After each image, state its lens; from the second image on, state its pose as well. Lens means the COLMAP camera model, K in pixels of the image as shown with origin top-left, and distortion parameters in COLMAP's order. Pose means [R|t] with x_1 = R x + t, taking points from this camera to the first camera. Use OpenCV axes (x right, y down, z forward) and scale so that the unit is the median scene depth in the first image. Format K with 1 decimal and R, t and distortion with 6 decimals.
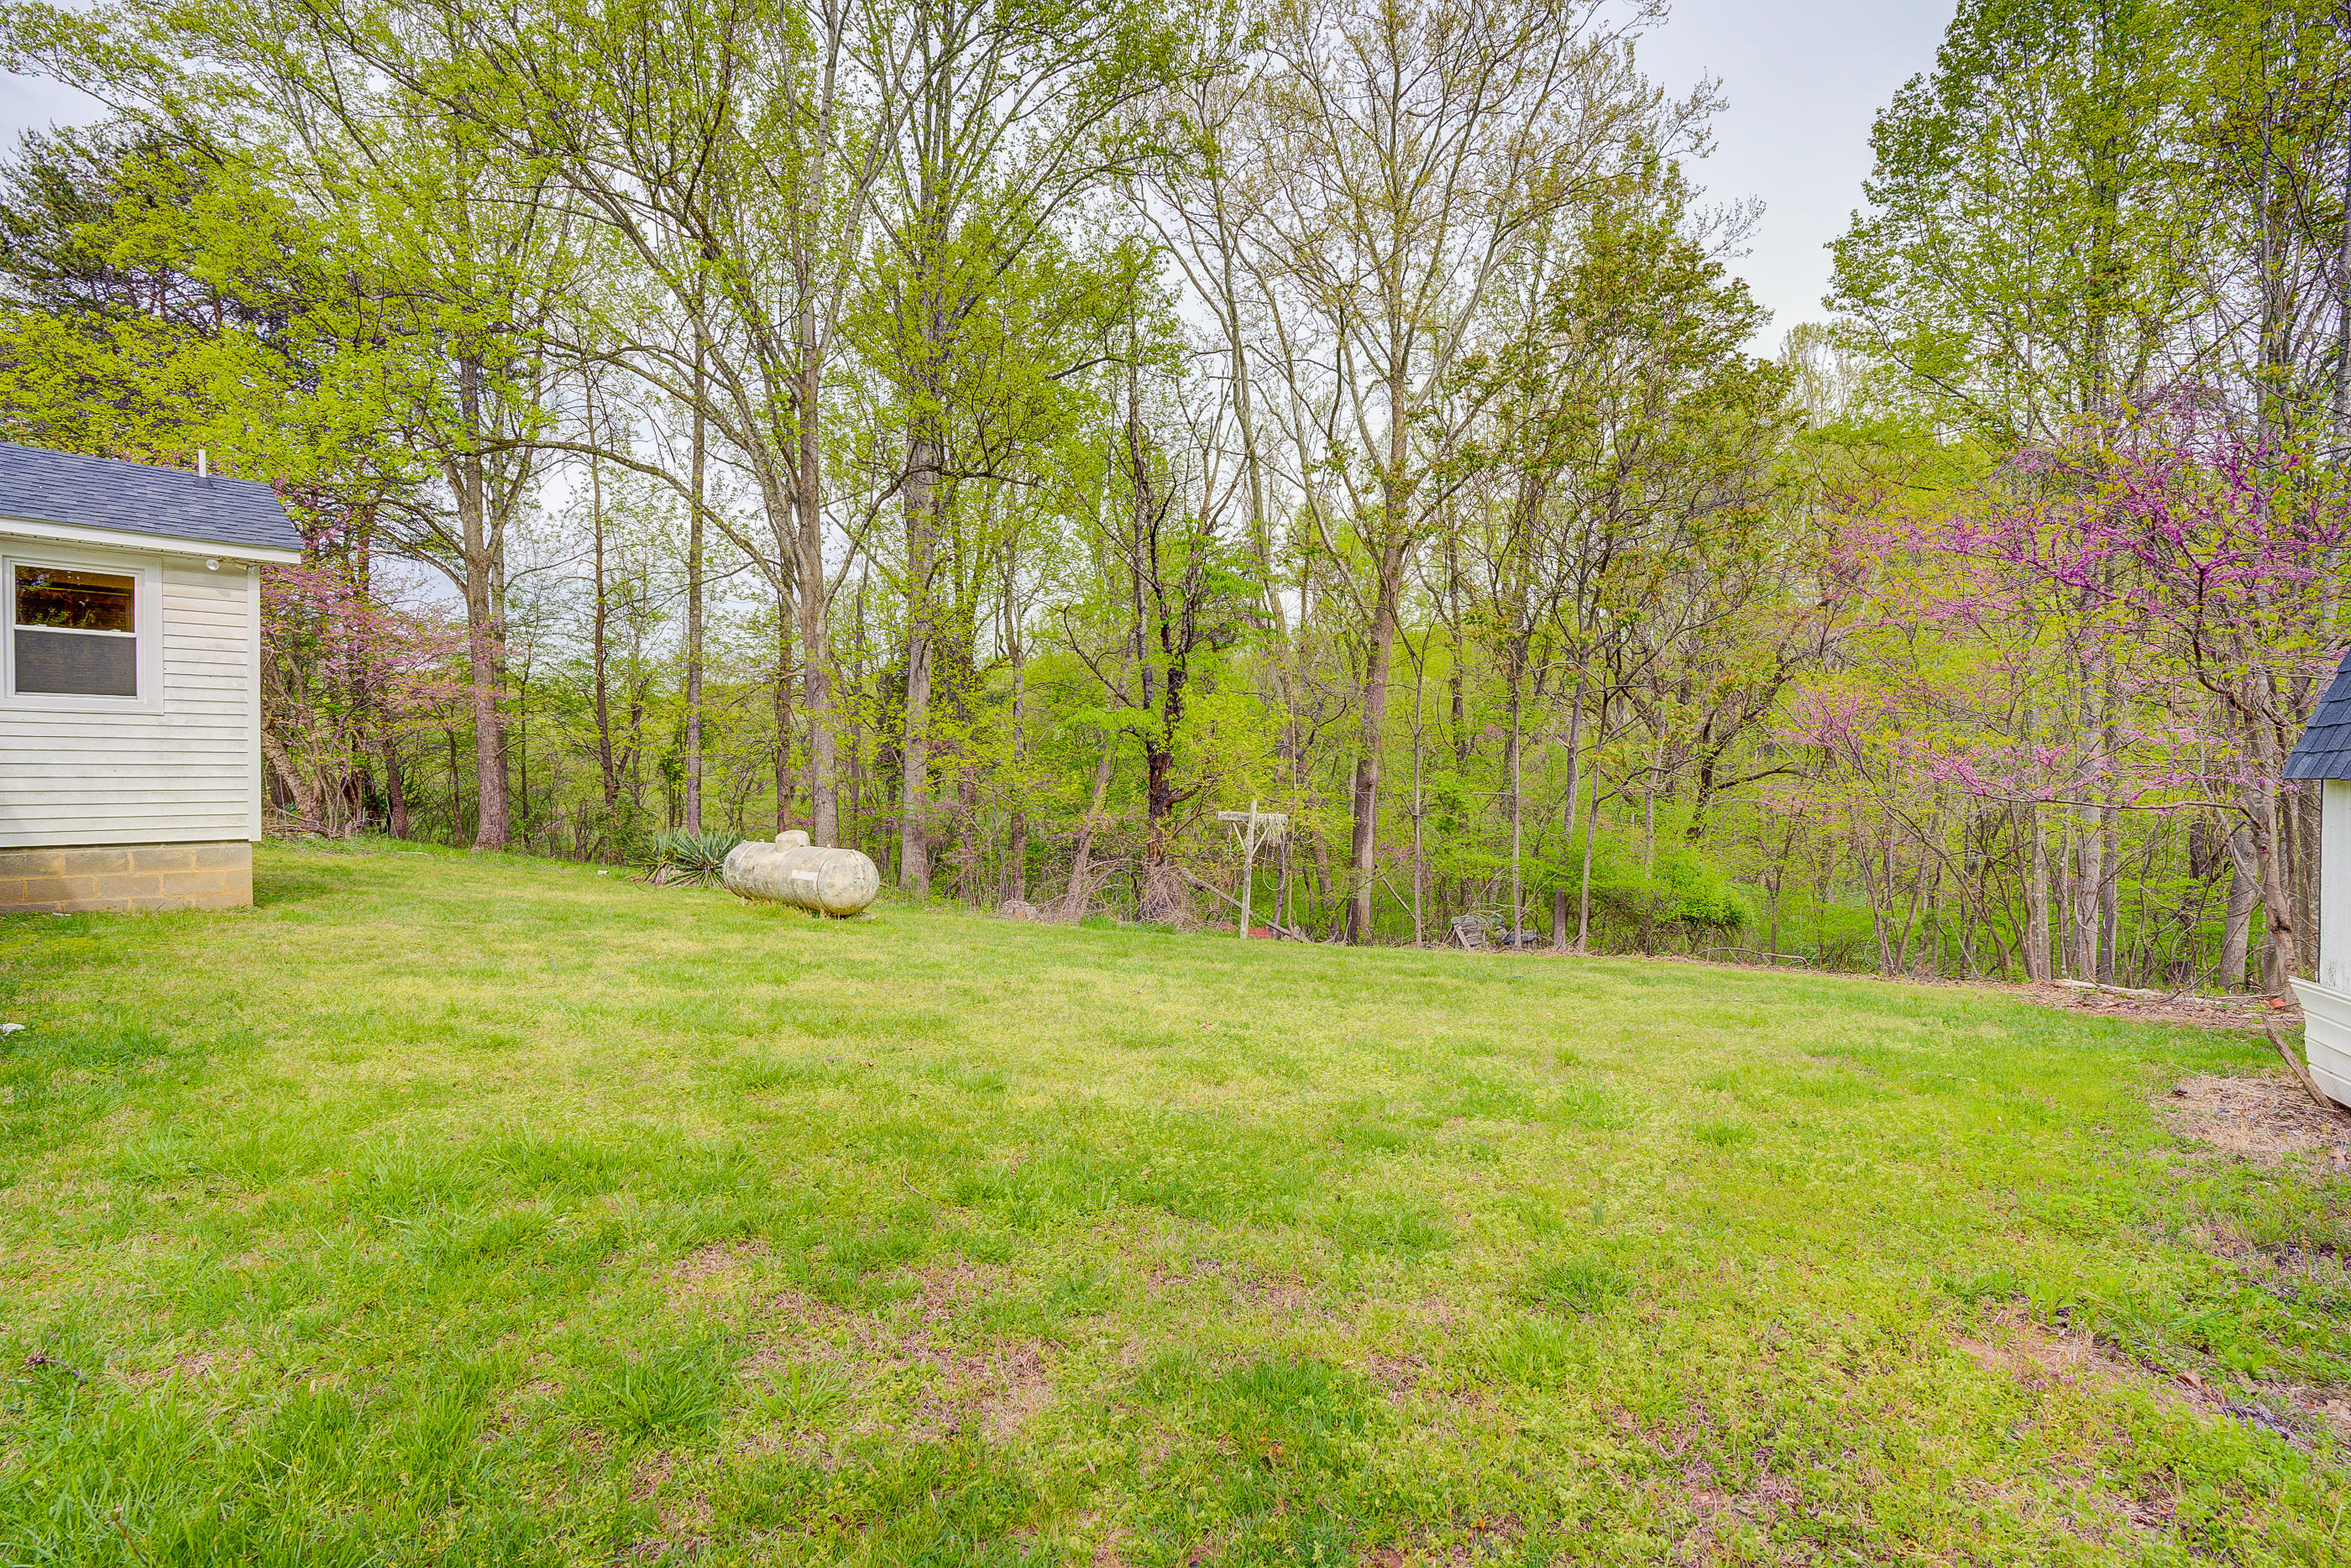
lens RADIAL K [[1106.6, 0, 1159.9], [0, 1106.6, 772.8], [0, 0, 1]] dist [-0.056063, 0.020528]
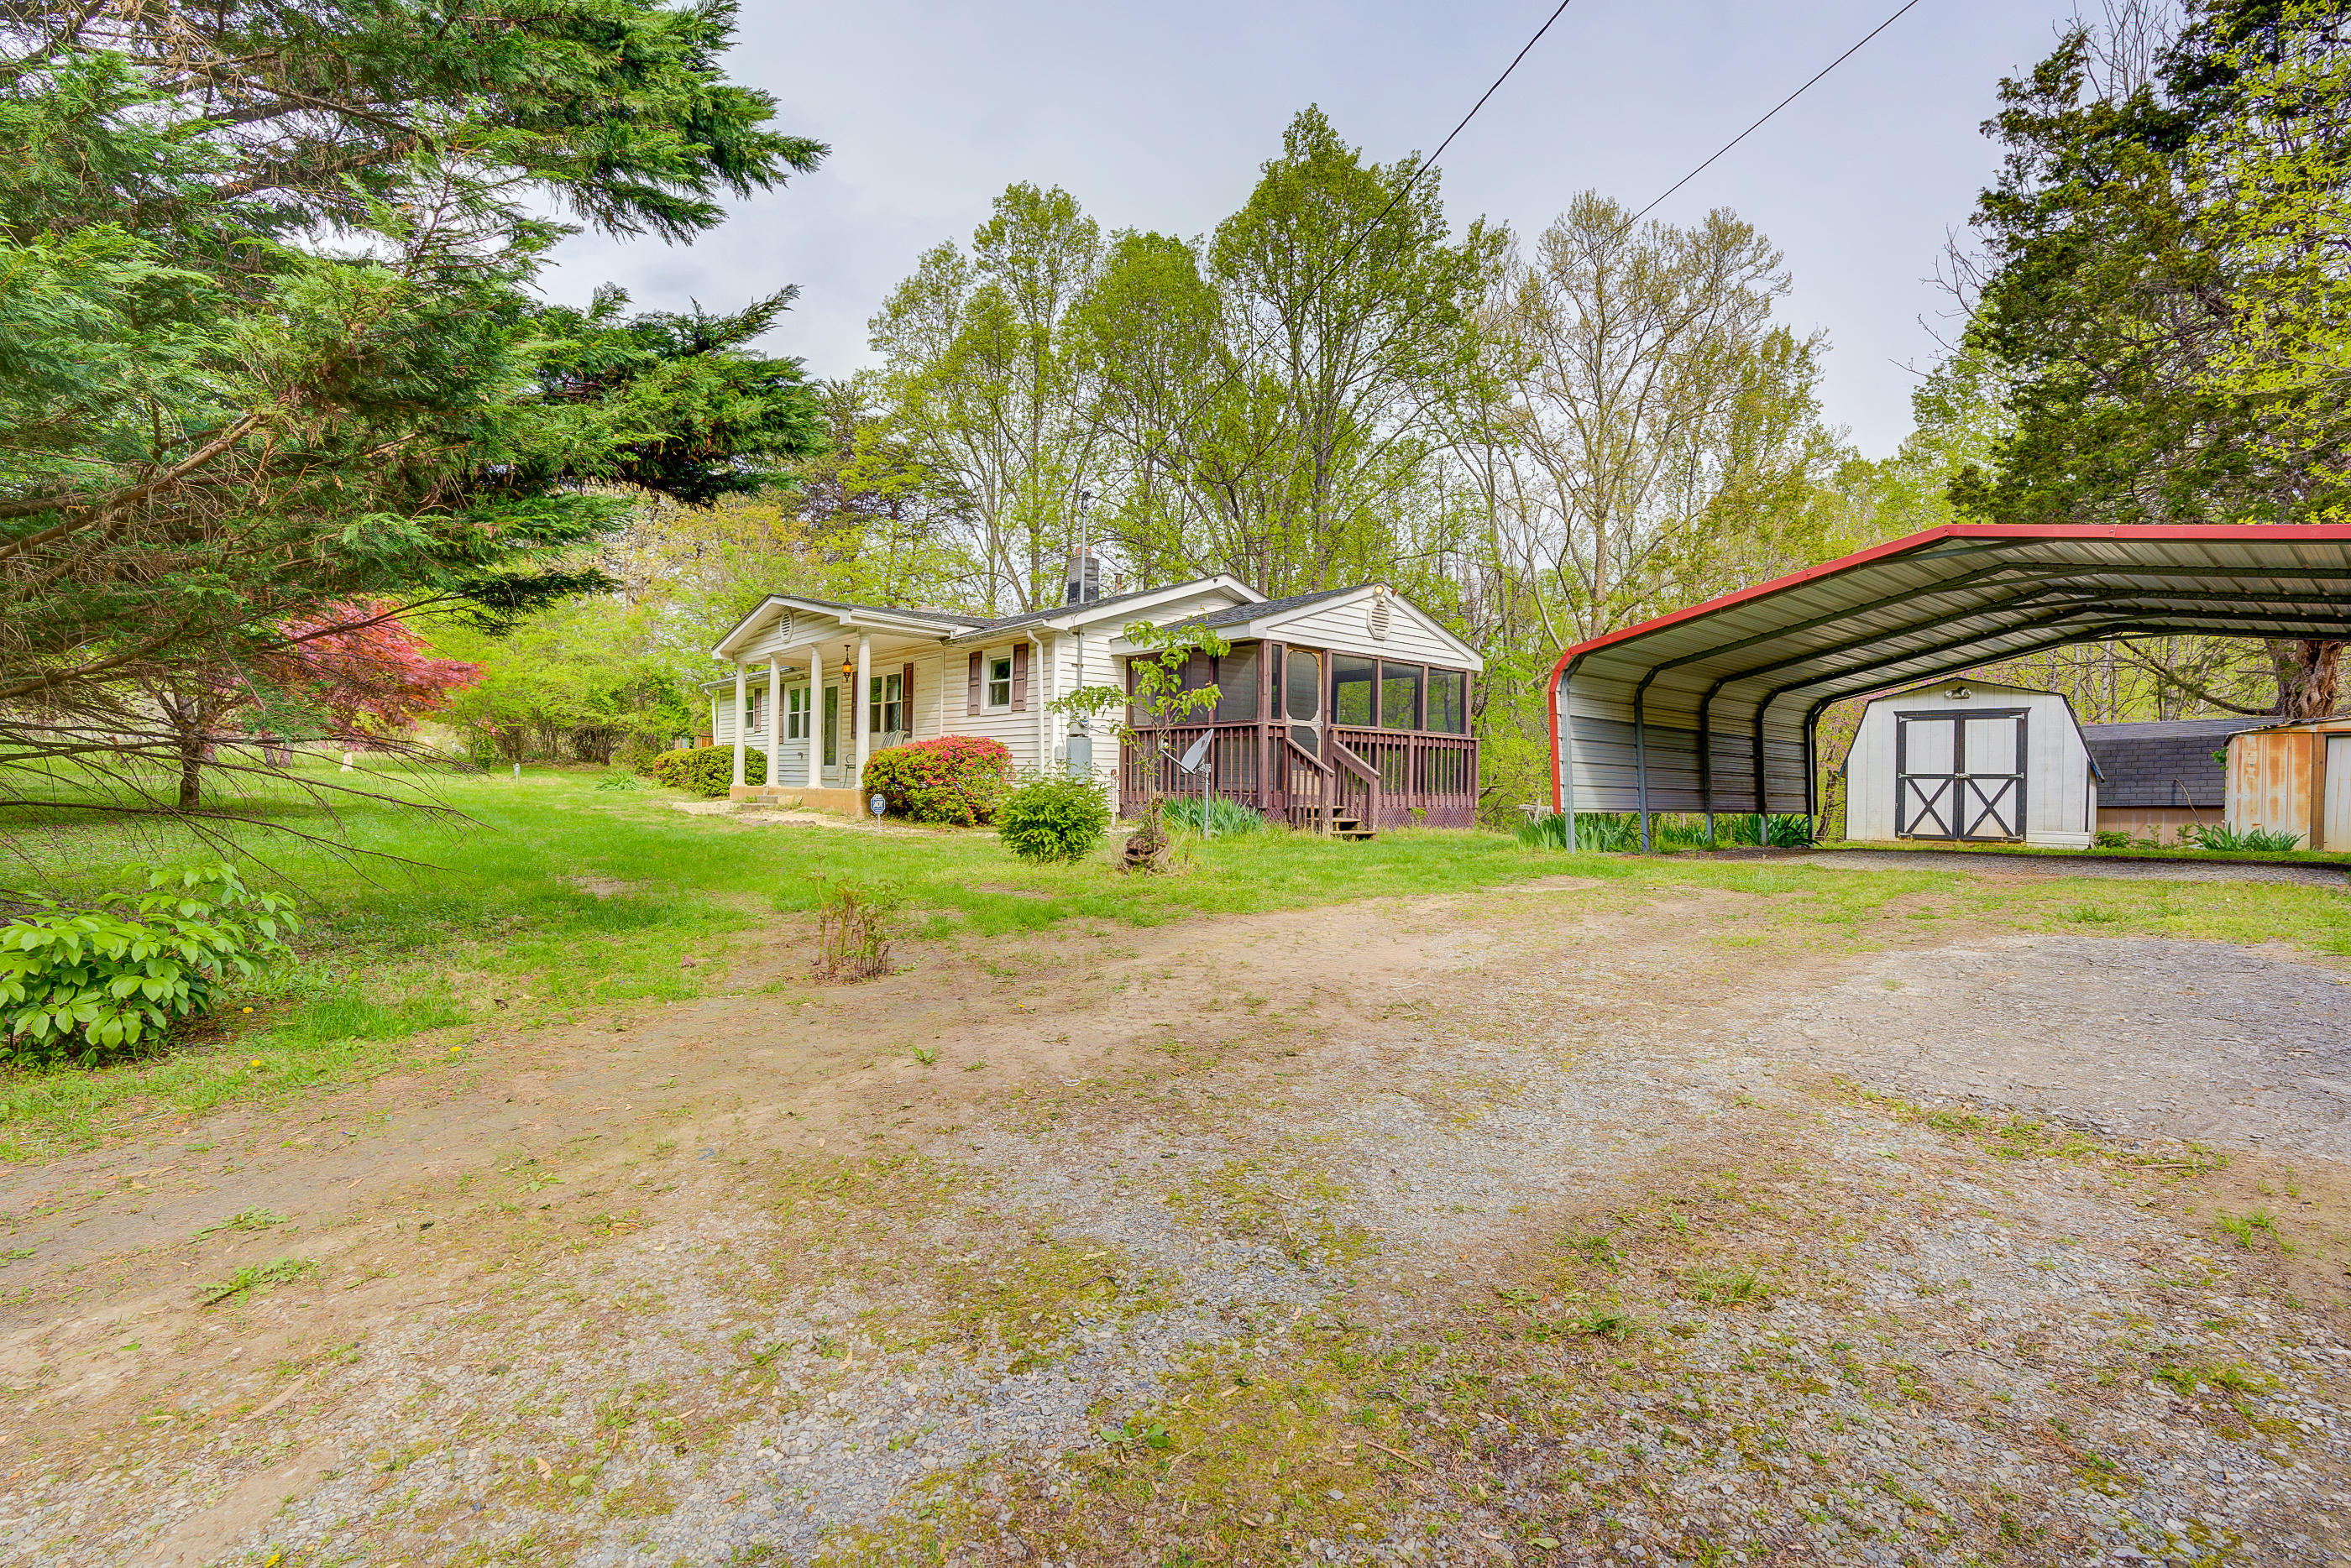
lens RADIAL K [[1083.7, 0, 1176.1], [0, 1083.7, 789.5], [0, 0, 1]] dist [-0.058123, 0.021695]
pose [[0.991343, 0.010424, -0.130884, -0.202103], [-0.011179, 0.999925, -0.005034, 0.017065], [0.130822, 0.006453, 0.991385, -0.643392]]
